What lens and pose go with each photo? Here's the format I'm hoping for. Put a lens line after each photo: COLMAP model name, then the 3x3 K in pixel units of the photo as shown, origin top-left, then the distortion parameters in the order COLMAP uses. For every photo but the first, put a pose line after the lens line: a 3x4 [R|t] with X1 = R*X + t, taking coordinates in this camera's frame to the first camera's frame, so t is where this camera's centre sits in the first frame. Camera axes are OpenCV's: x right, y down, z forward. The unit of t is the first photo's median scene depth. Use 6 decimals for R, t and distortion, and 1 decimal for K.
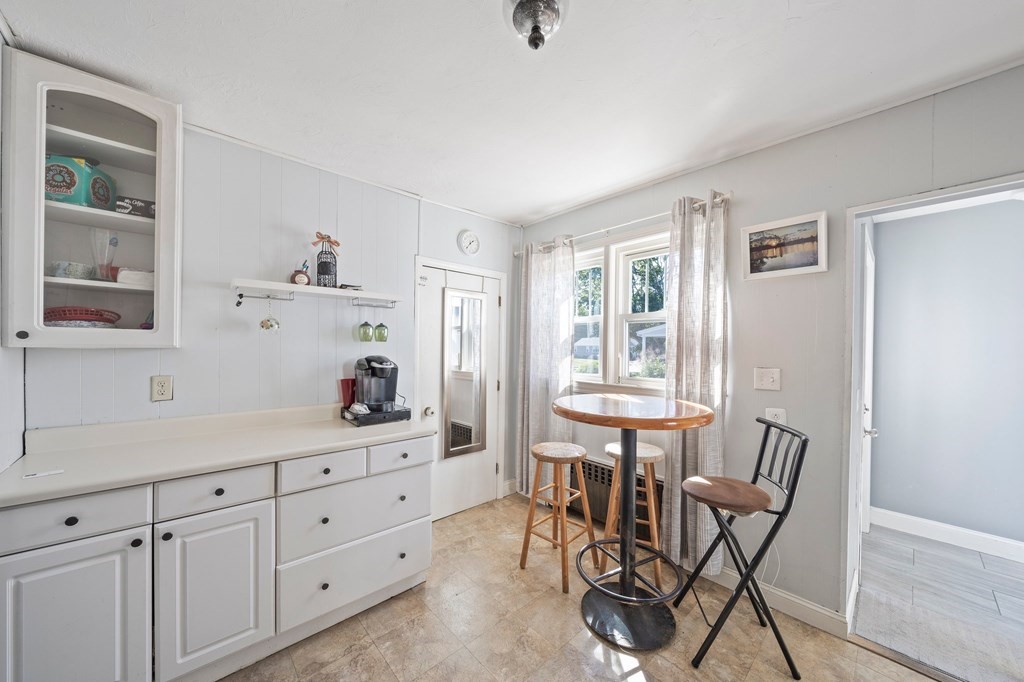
lens RADIAL K [[359.1, 0, 509.7], [0, 359.1, 349.6], [0, 0, 1]] dist [-0.002982, -0.000138]
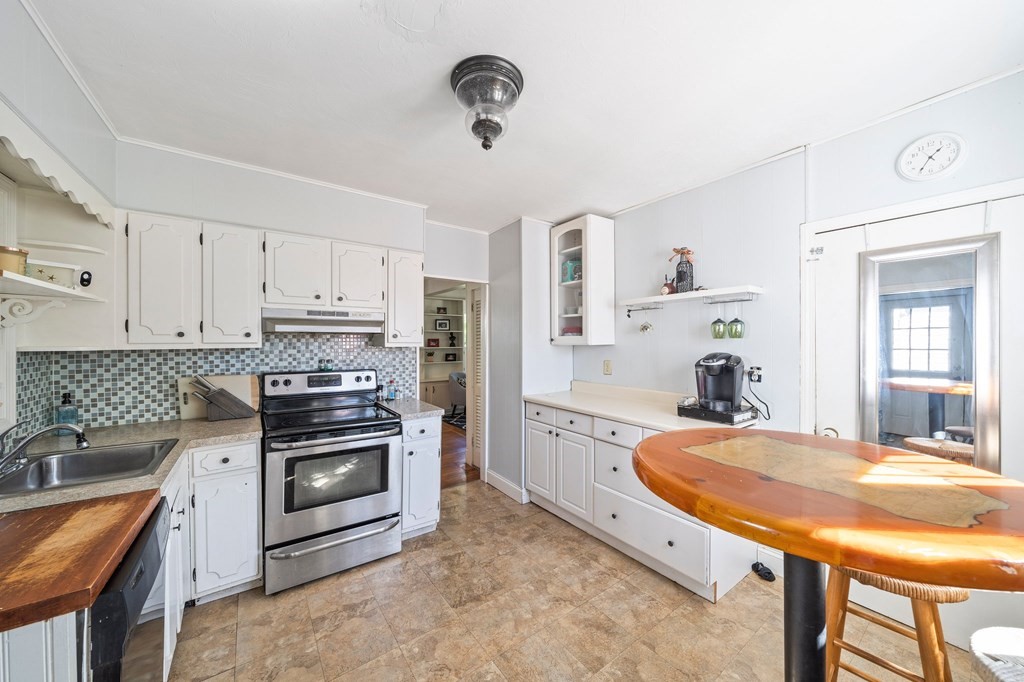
lens RADIAL K [[359.1, 0, 504.1], [0, 359.1, 342.7], [0, 0, 1]] dist [-0.002982, -0.000138]
pose [[-0.121465, -0.008092, -0.992563, 0.826834], [-0.004233, 0.999962, -0.007634, -0.000717], [0.992587, 0.003274, -0.121495, 0.664541]]
